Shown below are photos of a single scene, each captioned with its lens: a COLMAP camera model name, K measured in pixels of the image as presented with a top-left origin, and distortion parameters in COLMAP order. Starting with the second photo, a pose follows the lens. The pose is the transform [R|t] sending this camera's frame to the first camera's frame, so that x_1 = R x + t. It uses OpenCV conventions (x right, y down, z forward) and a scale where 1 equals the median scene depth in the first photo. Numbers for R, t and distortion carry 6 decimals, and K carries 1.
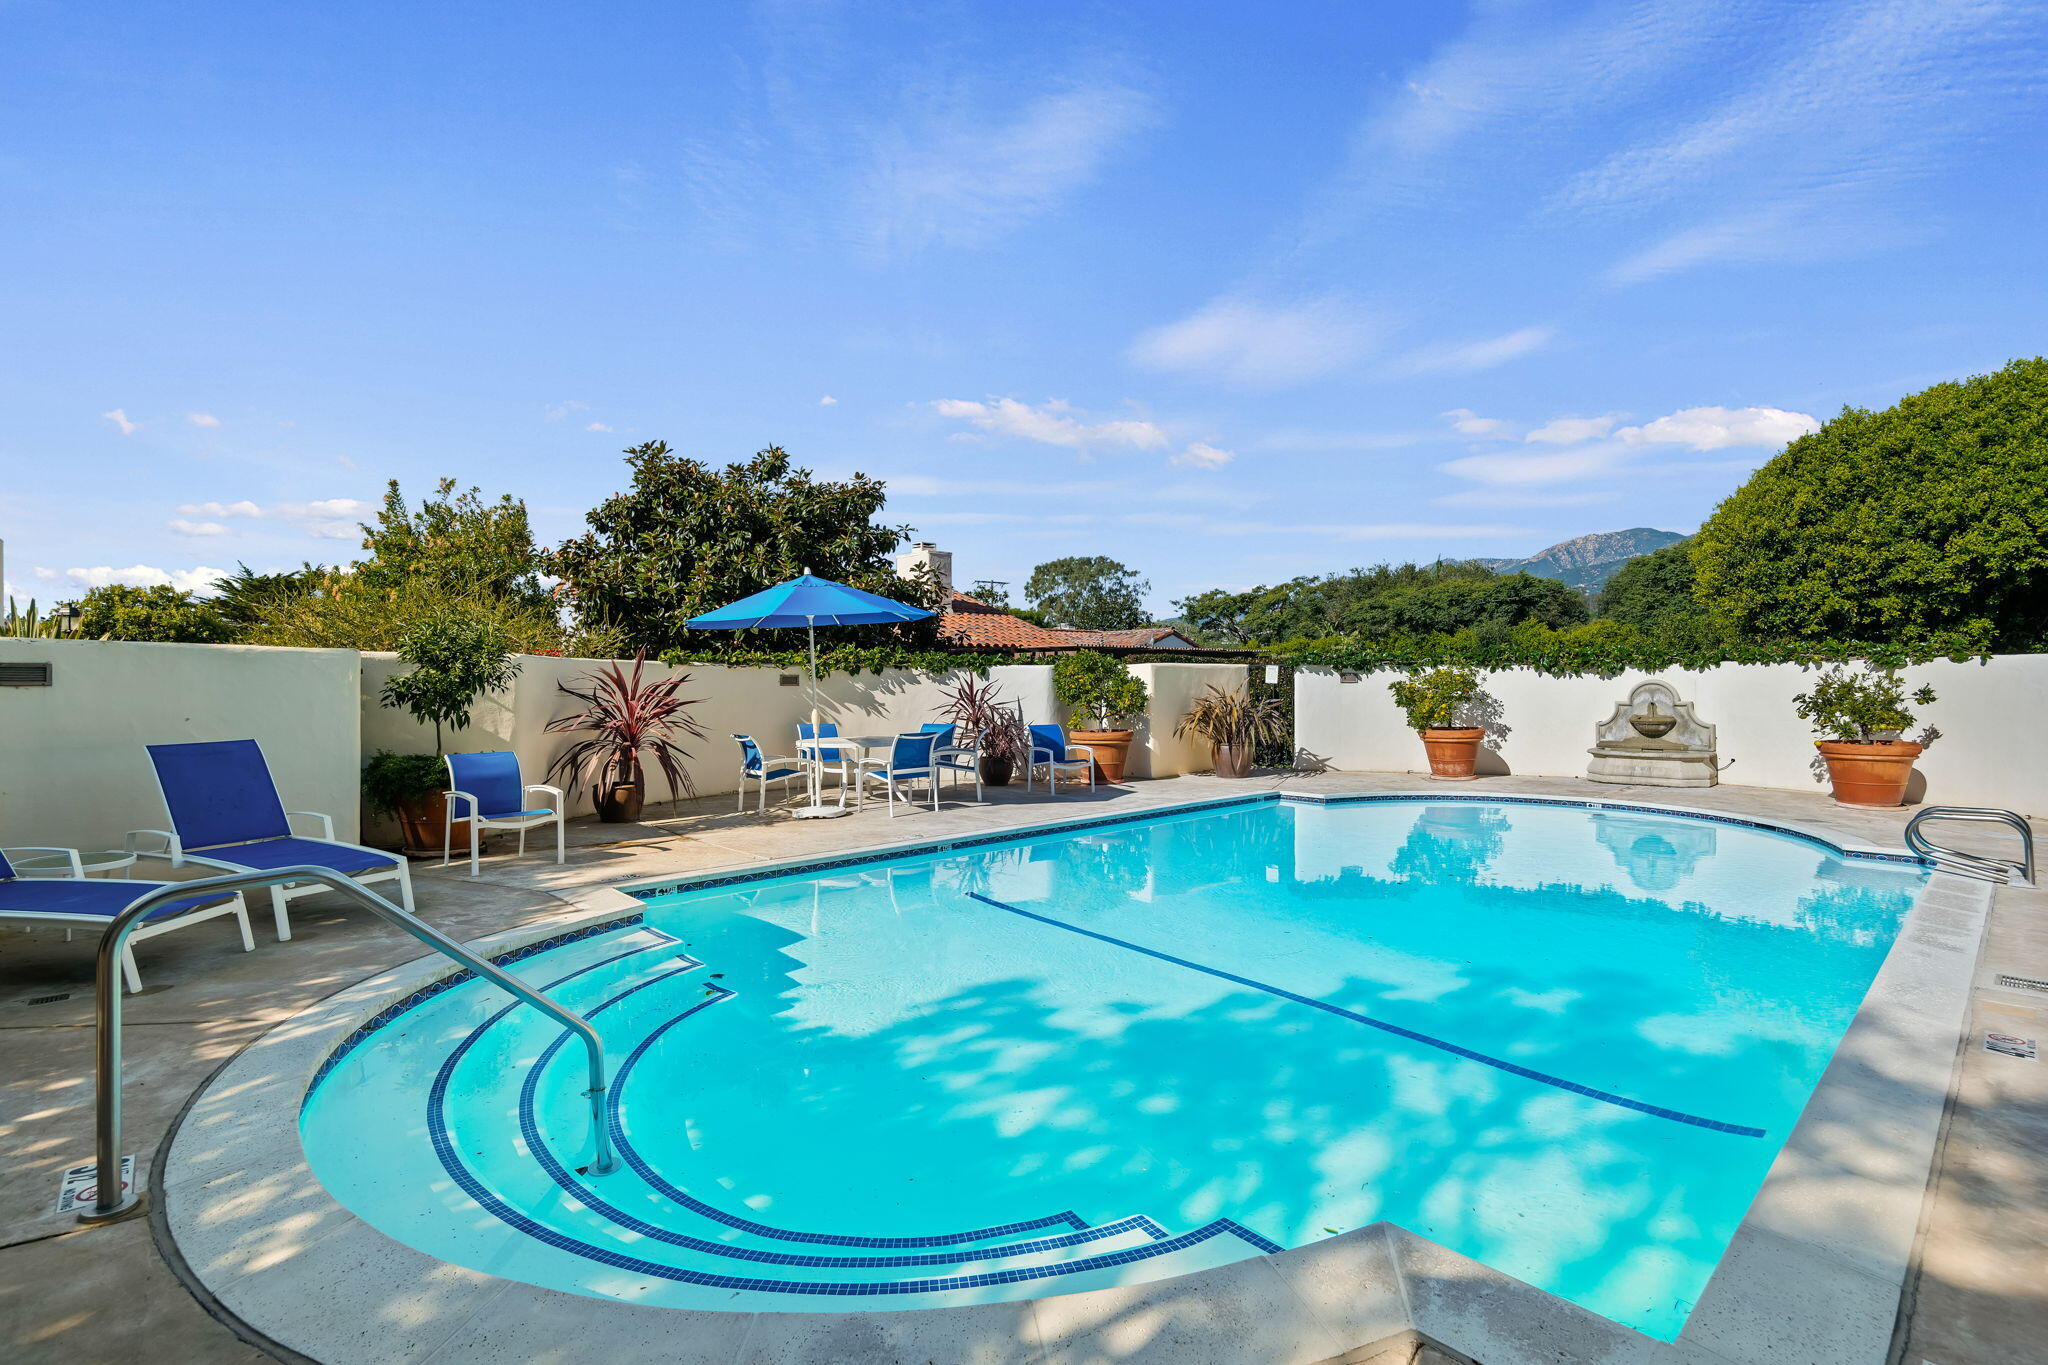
lens RADIAL K [[949.6, 0, 1022.8], [0, 949.6, 682.8], [0, 0, 1]] dist [0.000207, -0.000570]
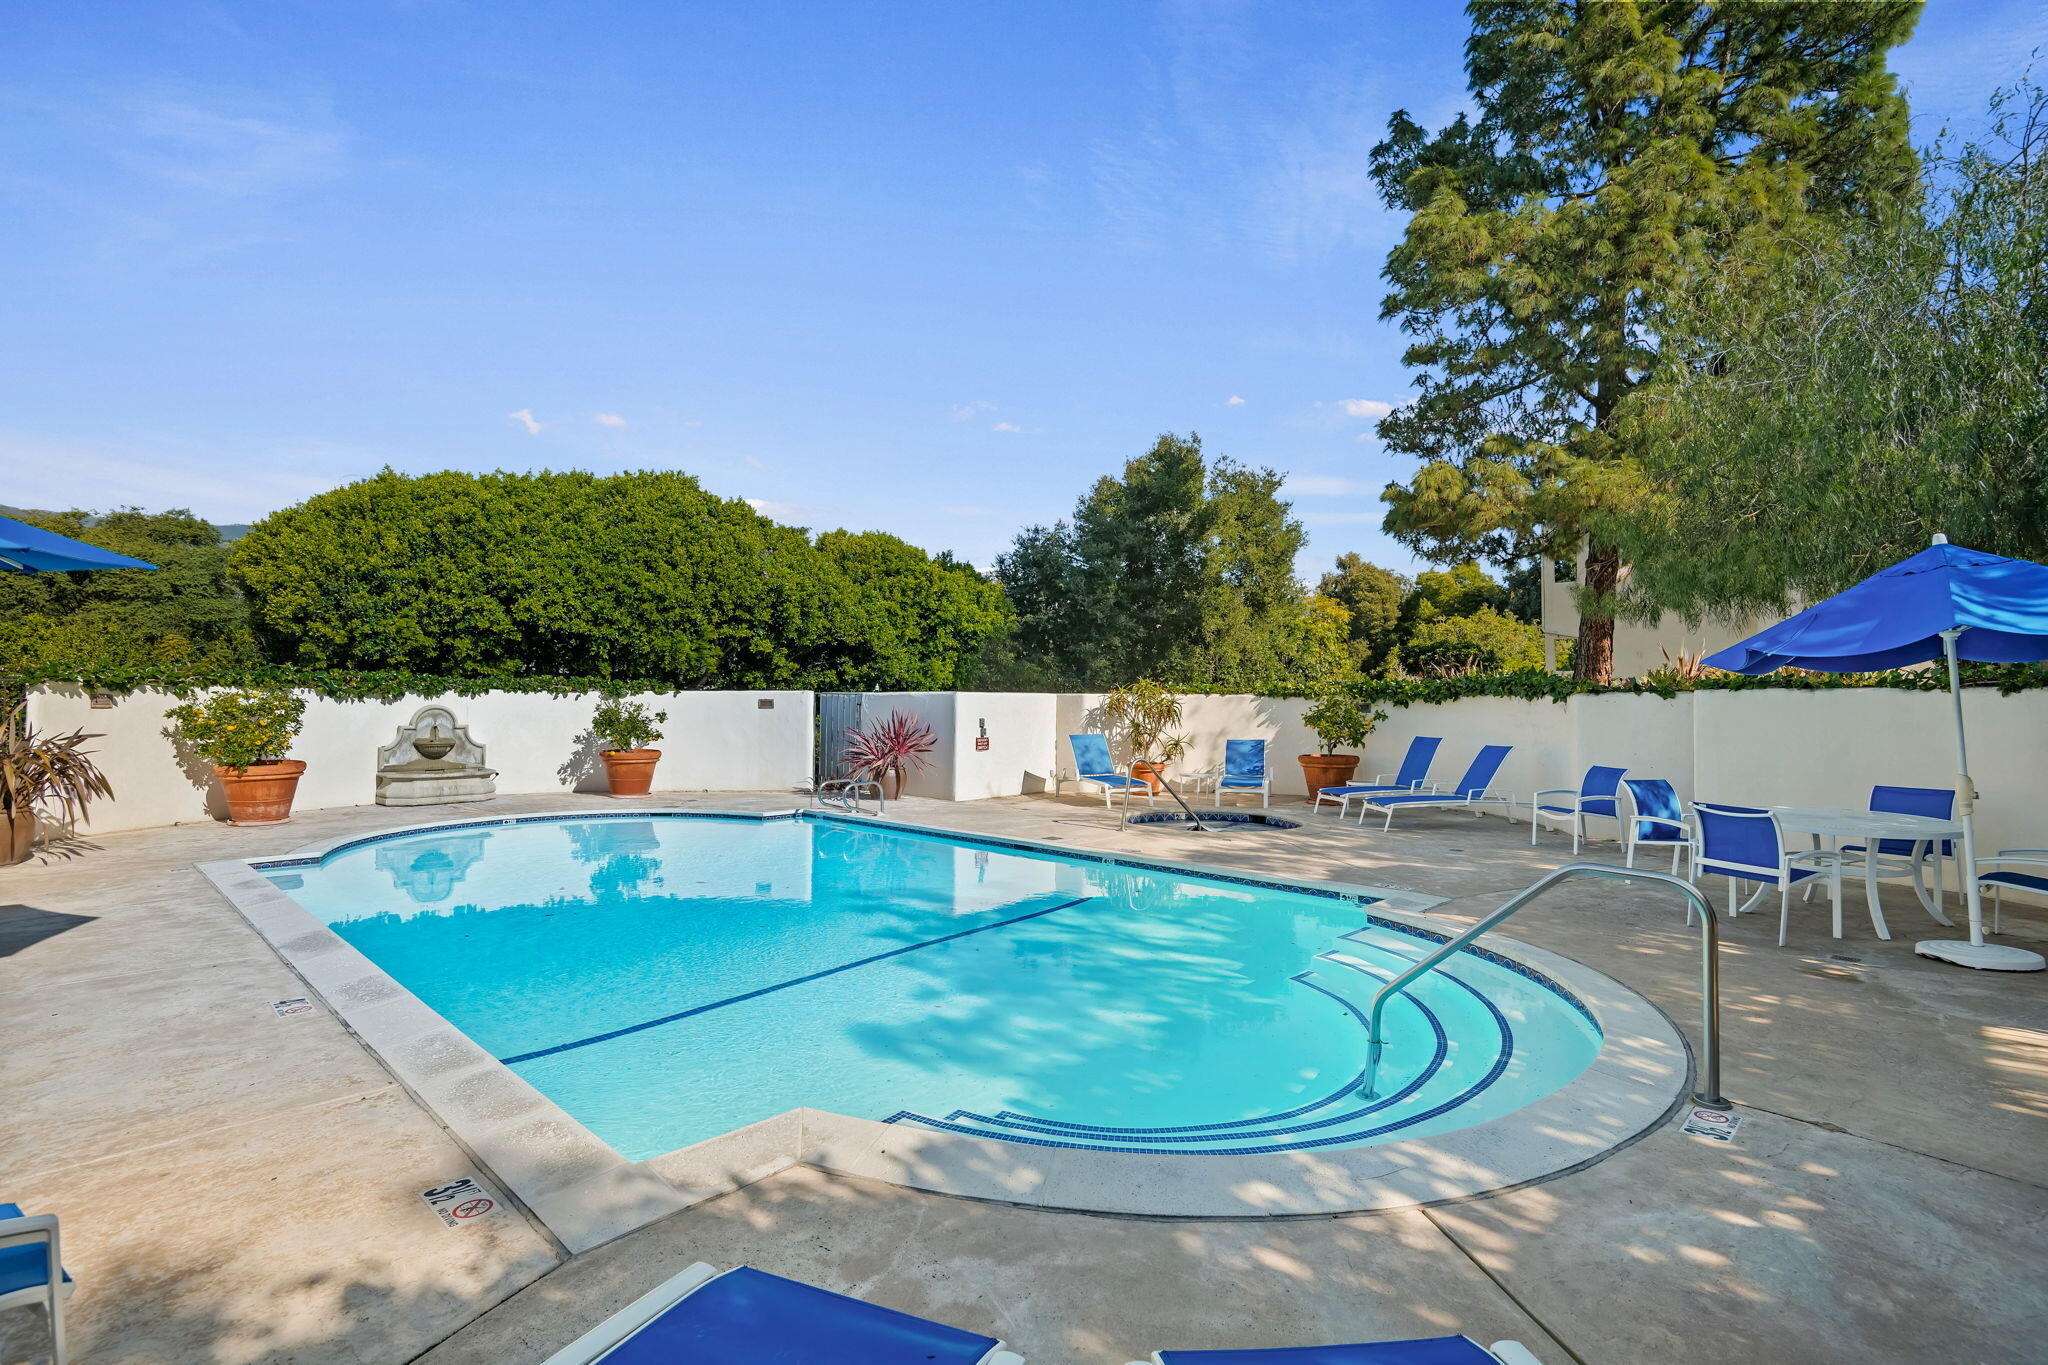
lens RADIAL K [[949.6, 0, 1024.0], [0, 949.6, 687.1], [0, 0, 1]] dist [0.000207, -0.000570]
pose [[-0.063273, 0.018873, 0.997818, -0.442242], [-0.004544, 0.999805, -0.019199, -0.005929], [-0.997986, -0.005749, -0.063175, 0.403606]]
